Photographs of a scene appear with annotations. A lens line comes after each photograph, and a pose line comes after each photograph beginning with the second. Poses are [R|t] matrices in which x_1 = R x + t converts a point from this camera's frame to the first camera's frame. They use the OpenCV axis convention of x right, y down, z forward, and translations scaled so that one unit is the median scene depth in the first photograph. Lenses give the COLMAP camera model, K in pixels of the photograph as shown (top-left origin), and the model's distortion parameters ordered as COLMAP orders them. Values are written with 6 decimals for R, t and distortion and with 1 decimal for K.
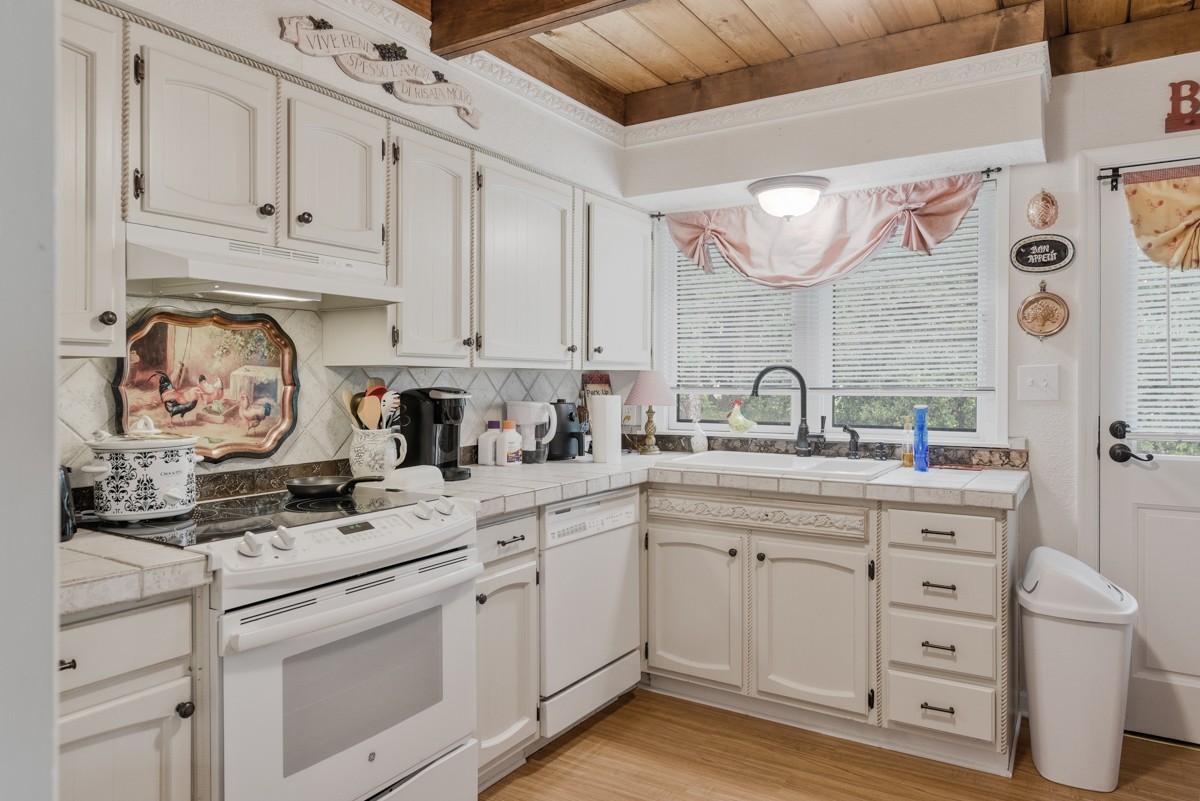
lens RADIAL K [[782.1, 0, 601.5], [0, 782.1, 394.5], [0, 0, 1]] dist [0.000918, -0.000395]
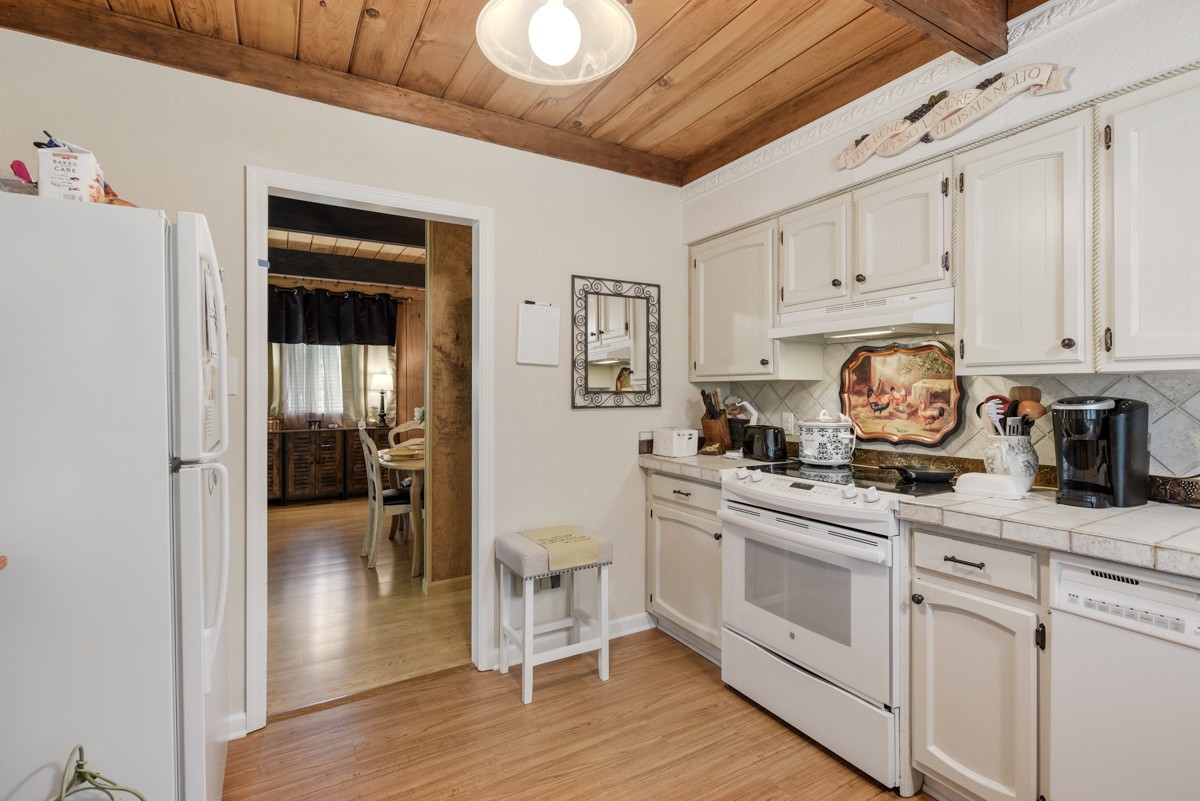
lens RADIAL K [[555.9, 0, 600.0], [0, 555.9, 400.5], [0, 0, 1]] dist [0.000734, -0.000006]
pose [[-0.465331, 0.013122, -0.885040, 0.709990], [-0.013385, 0.999671, 0.021859, -0.013640], [0.885036, 0.022018, -0.465002, 0.983276]]
